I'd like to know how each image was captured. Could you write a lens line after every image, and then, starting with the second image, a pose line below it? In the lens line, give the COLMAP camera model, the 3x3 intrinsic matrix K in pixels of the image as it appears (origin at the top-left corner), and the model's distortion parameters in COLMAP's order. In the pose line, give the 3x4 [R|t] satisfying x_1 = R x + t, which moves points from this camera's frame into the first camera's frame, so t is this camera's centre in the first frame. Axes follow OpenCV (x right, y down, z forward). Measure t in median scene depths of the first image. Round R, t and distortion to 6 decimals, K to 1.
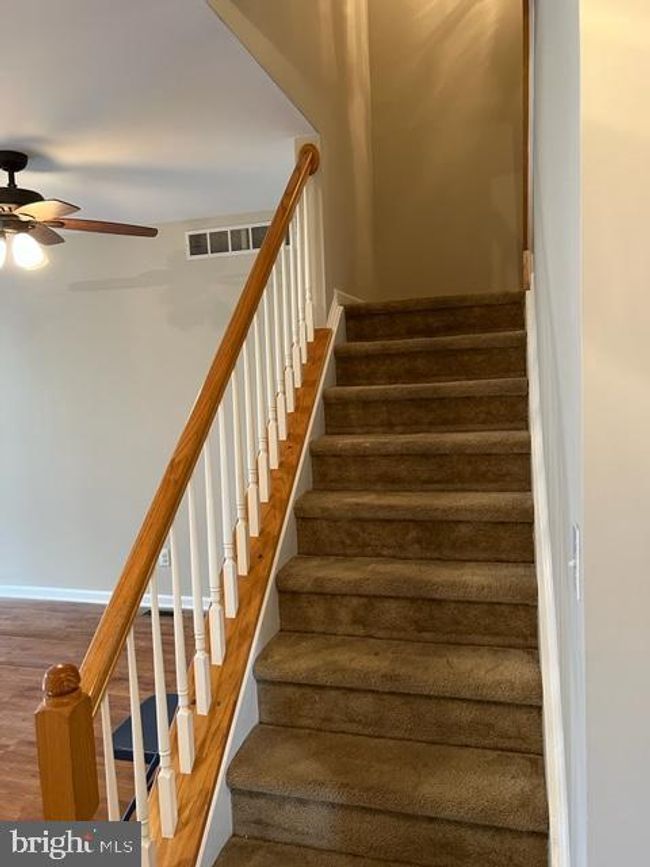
lens RADIAL K [[649.6, 0, 321.4], [0, 649.6, 432.2], [0, 0, 1]] dist [0.061186, -0.086295]
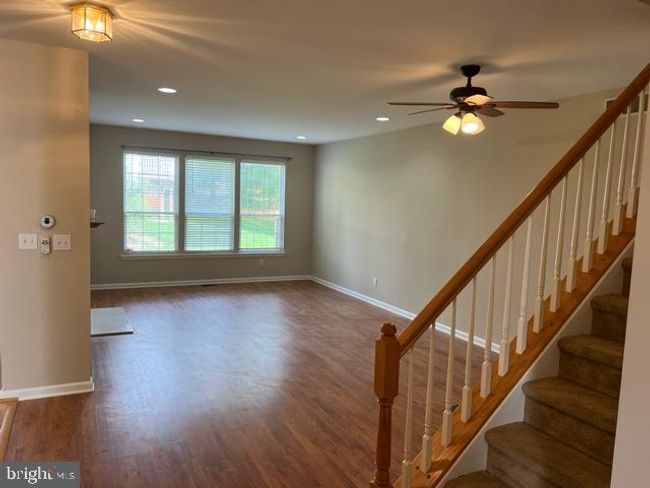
lens RADIAL K [[487.0, 0, 321.2], [0, 487.0, 246.7], [0, 0, 1]] dist [0.061186, -0.086295]
pose [[0.678833, 0.140752, -0.720677, 0.285893], [-0.140678, 0.988206, 0.060492, 0.017220], [0.720691, 0.060319, 0.690627, -0.150785]]
